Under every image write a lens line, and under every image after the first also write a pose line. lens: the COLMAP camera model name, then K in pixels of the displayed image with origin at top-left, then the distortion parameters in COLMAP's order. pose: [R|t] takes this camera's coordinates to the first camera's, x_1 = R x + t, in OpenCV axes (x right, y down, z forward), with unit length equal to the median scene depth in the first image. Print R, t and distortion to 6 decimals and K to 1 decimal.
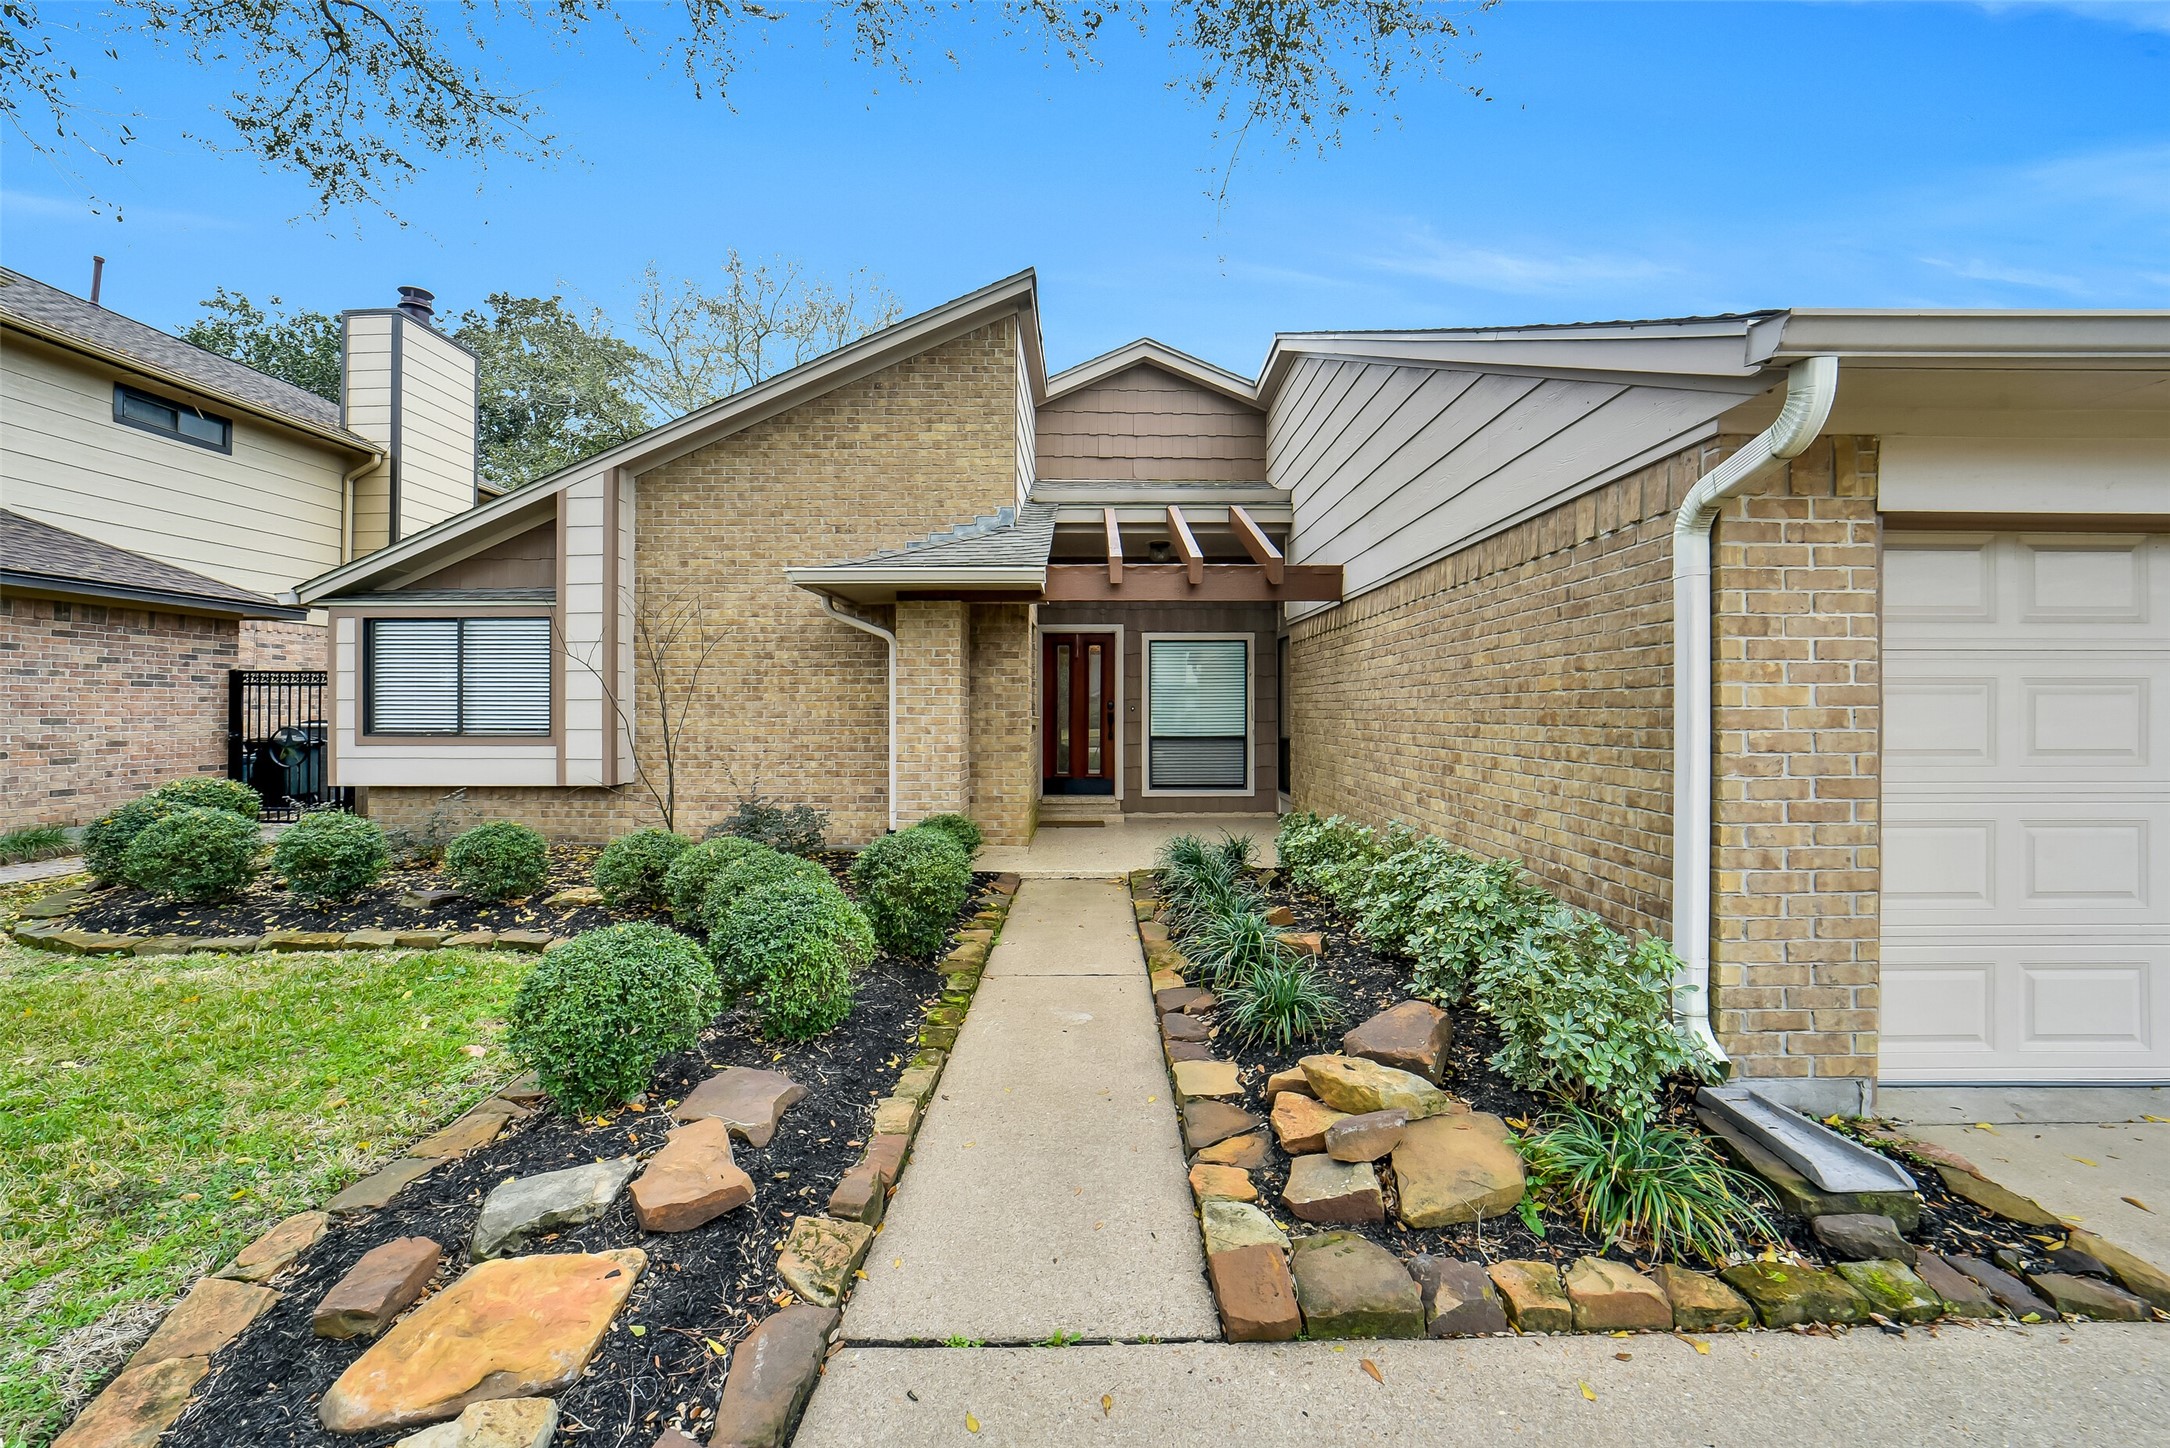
lens RADIAL K [[852.8, 0, 1088.7], [0, 852.8, 718.6], [0, 0, 1]] dist [-0.024605, 0.001732]
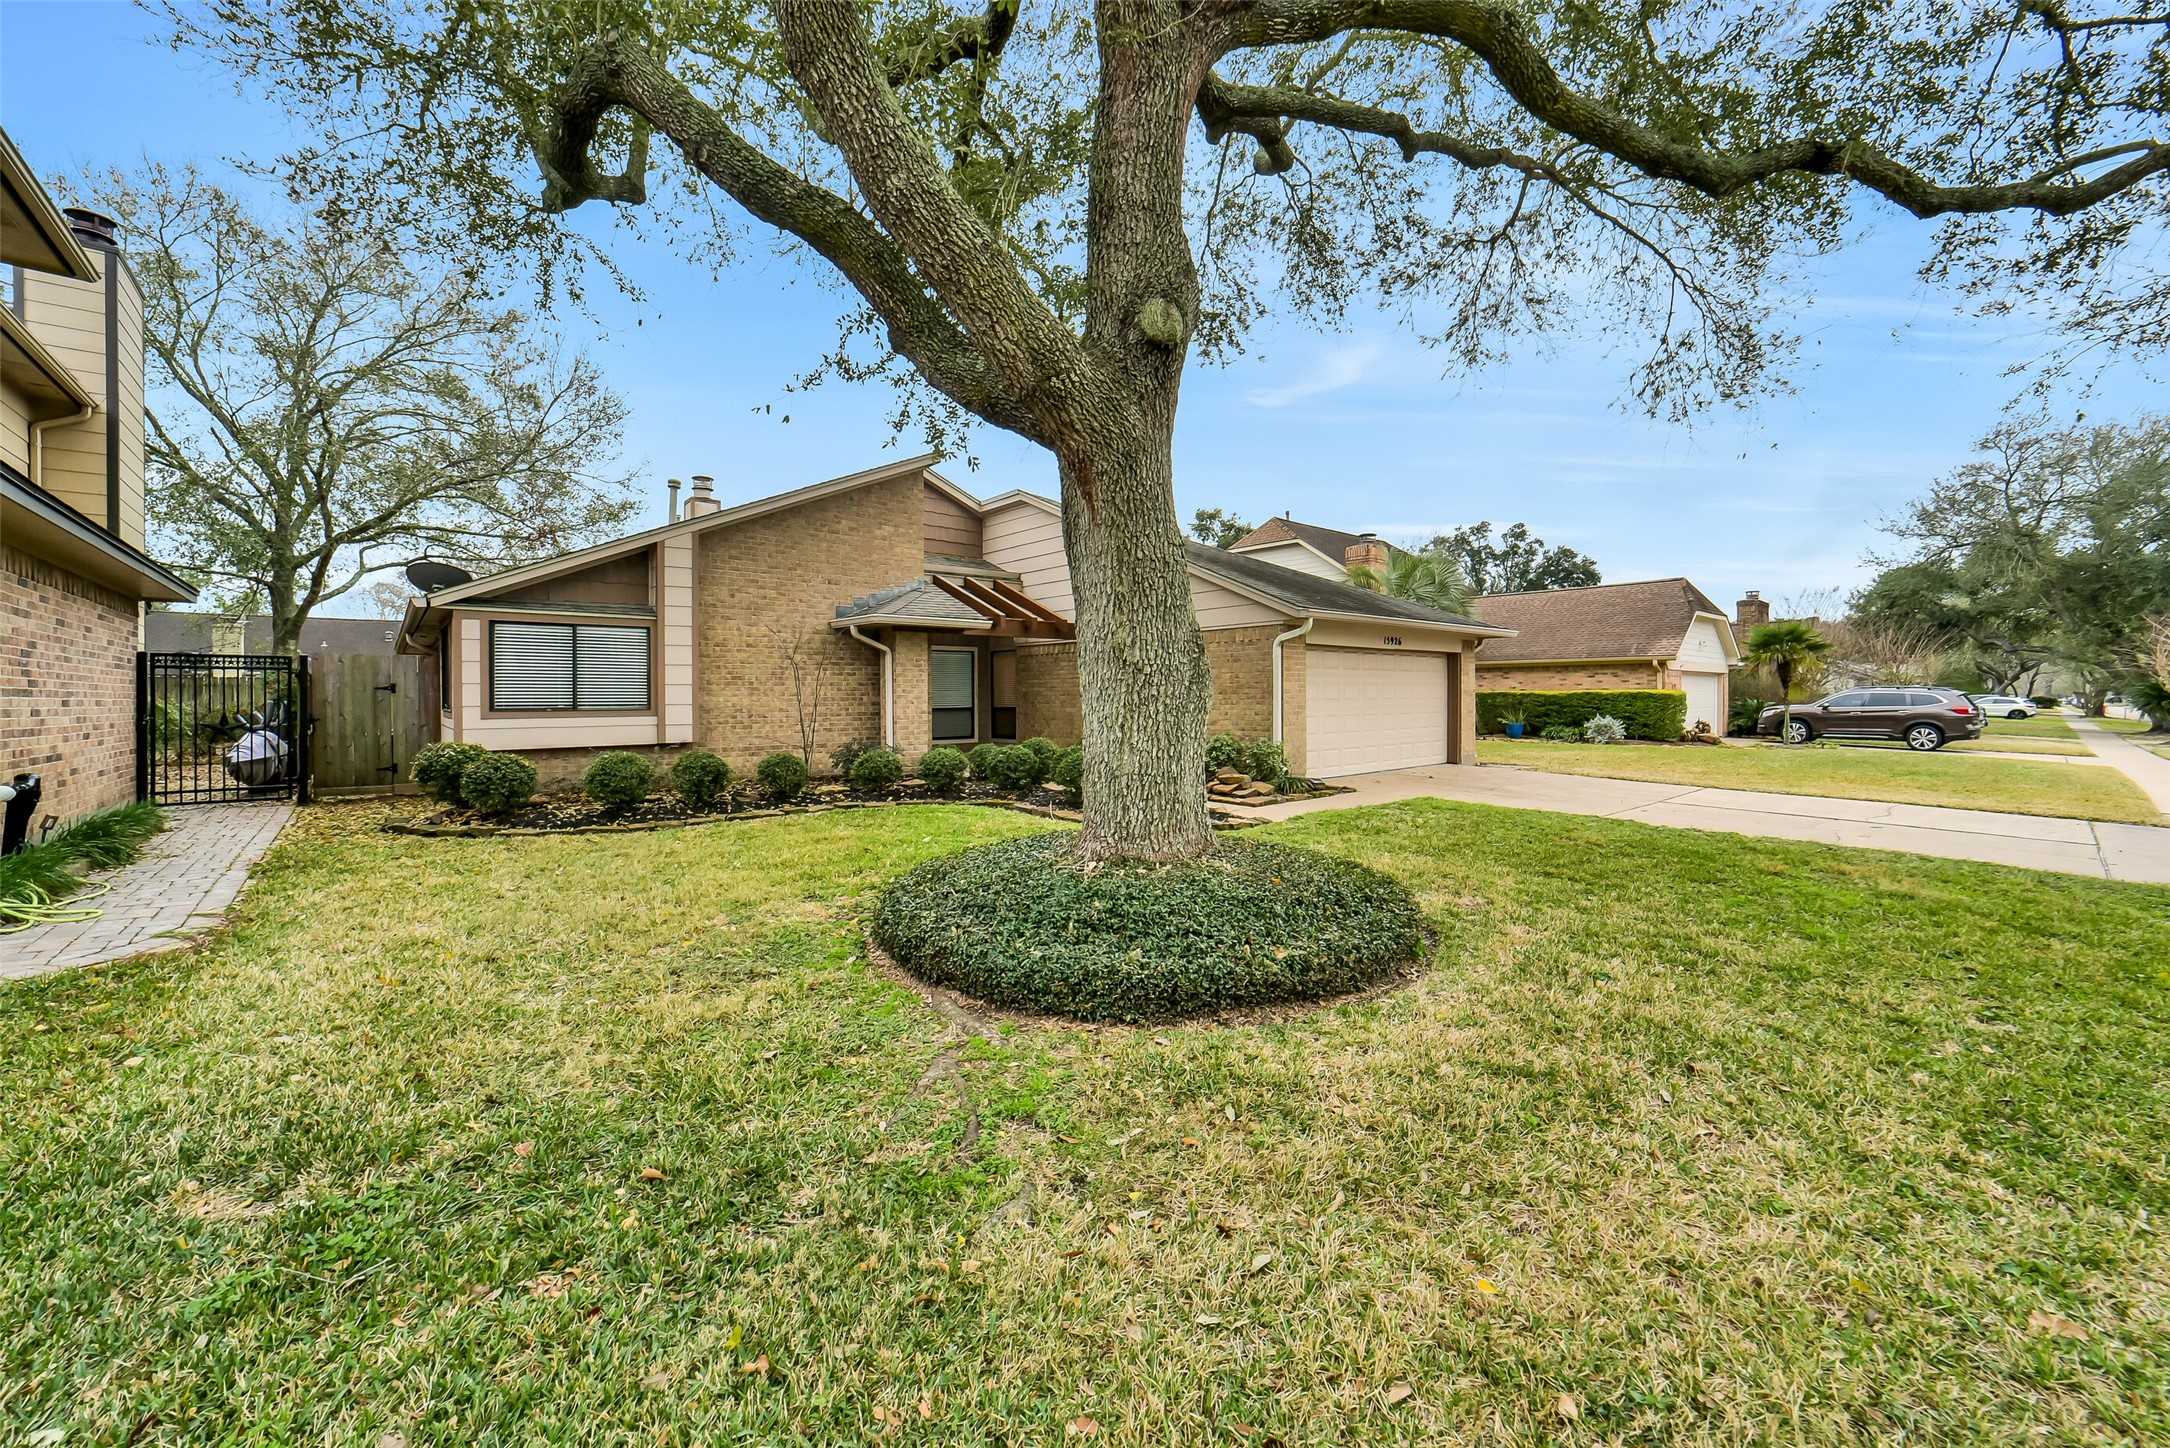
lens RADIAL K [[852.8, 0, 1072.6], [0, 852.8, 707.4], [0, 0, 1]] dist [-0.024605, 0.001732]
pose [[0.754034, -0.012576, 0.656715, -1.037308], [0.013272, 0.999904, 0.003910, 0.021629], [-0.656702, 0.005768, 0.754128, -0.559880]]
